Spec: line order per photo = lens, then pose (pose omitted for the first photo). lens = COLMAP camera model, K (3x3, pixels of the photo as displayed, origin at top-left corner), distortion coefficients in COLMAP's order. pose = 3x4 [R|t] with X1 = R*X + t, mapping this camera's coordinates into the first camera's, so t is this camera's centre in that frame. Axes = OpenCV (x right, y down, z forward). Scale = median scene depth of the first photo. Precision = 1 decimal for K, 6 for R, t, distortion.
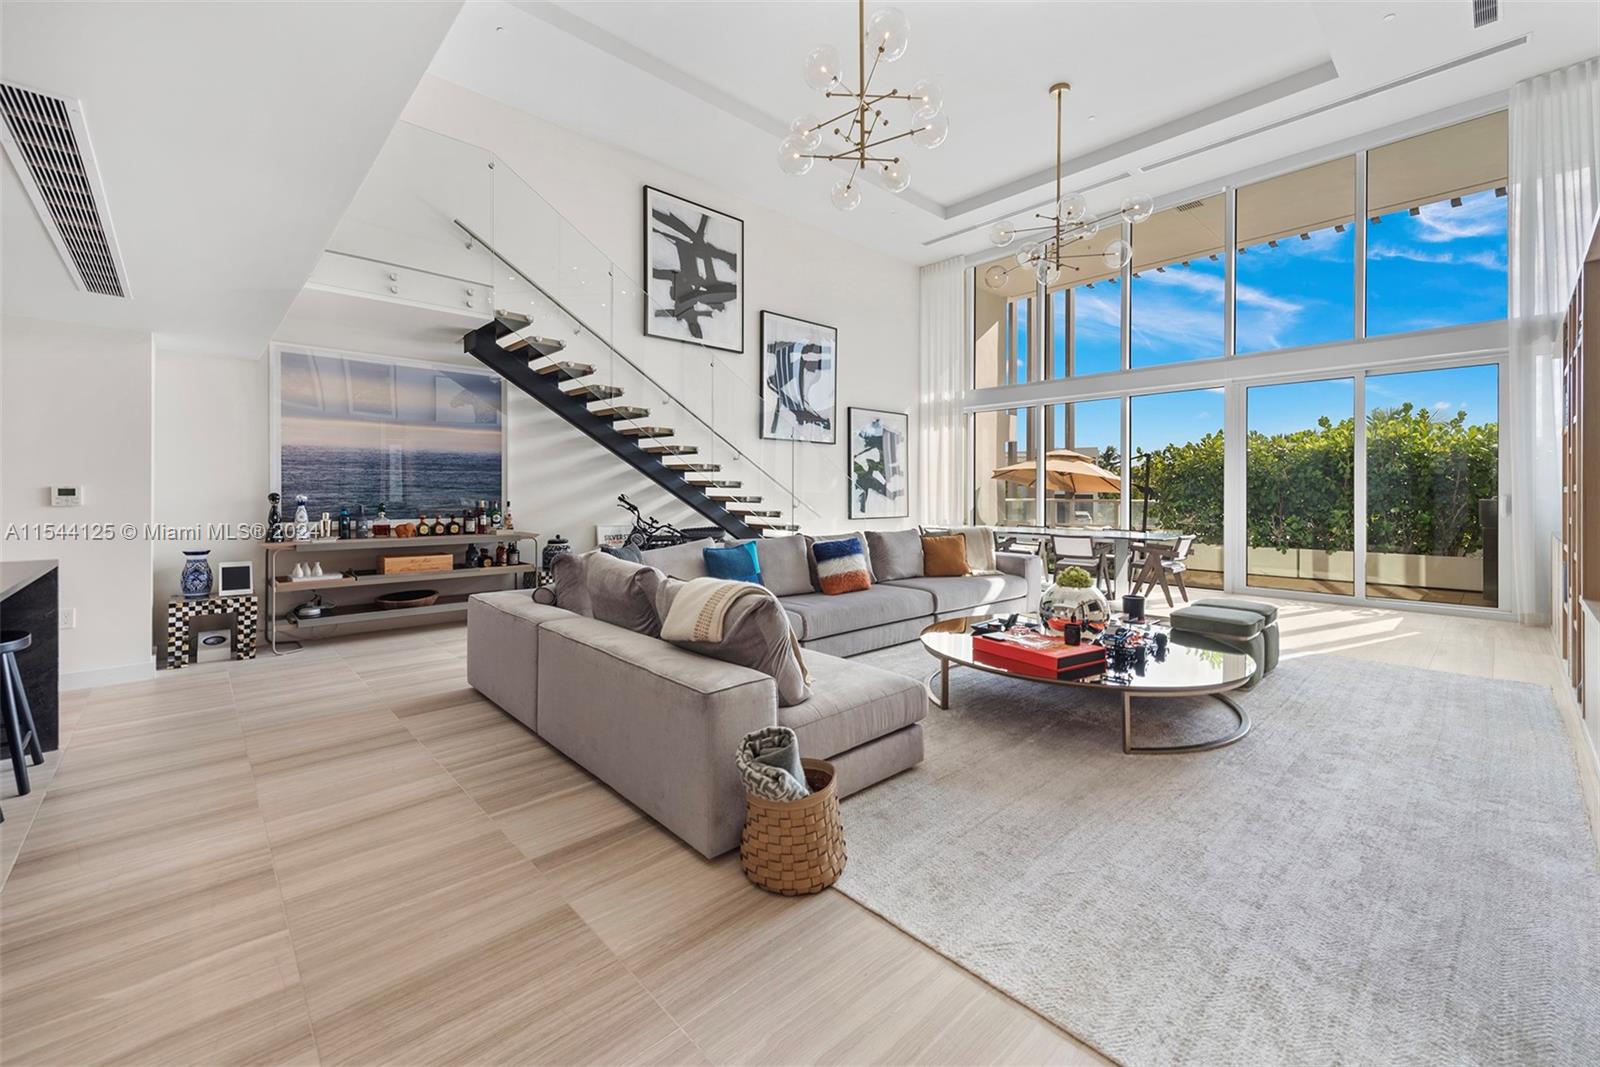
lens RADIAL K [[639.9, 0, 793.2], [0, 639.9, 505.0], [0, 0, 1]] dist [-0.007839, -0.000600]
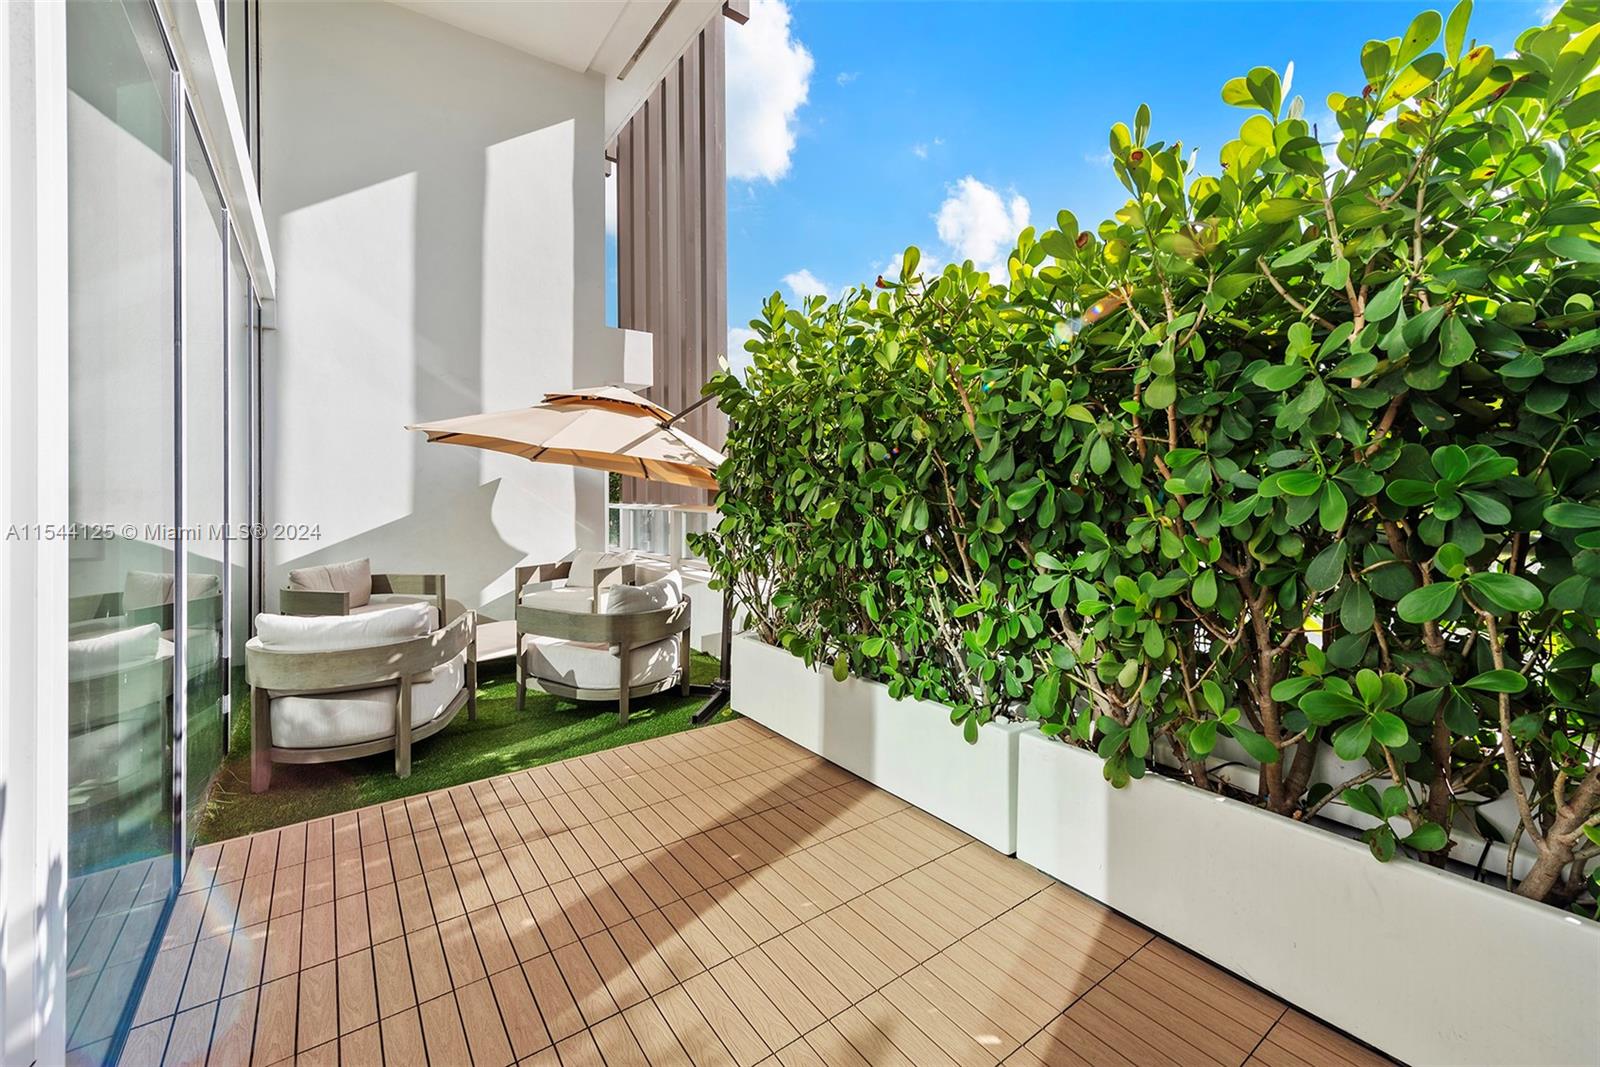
lens RADIAL K [[639.9, 0, 793.2], [0, 639.9, 505.0], [0, 0, 1]] dist [-0.007839, -0.000600]
pose [[0.993129, -0.001866, -0.117007, 0.952812], [0.001227, 0.999984, -0.005538, -0.016012], [0.117016, 0.005357, 0.993116, 0.975322]]
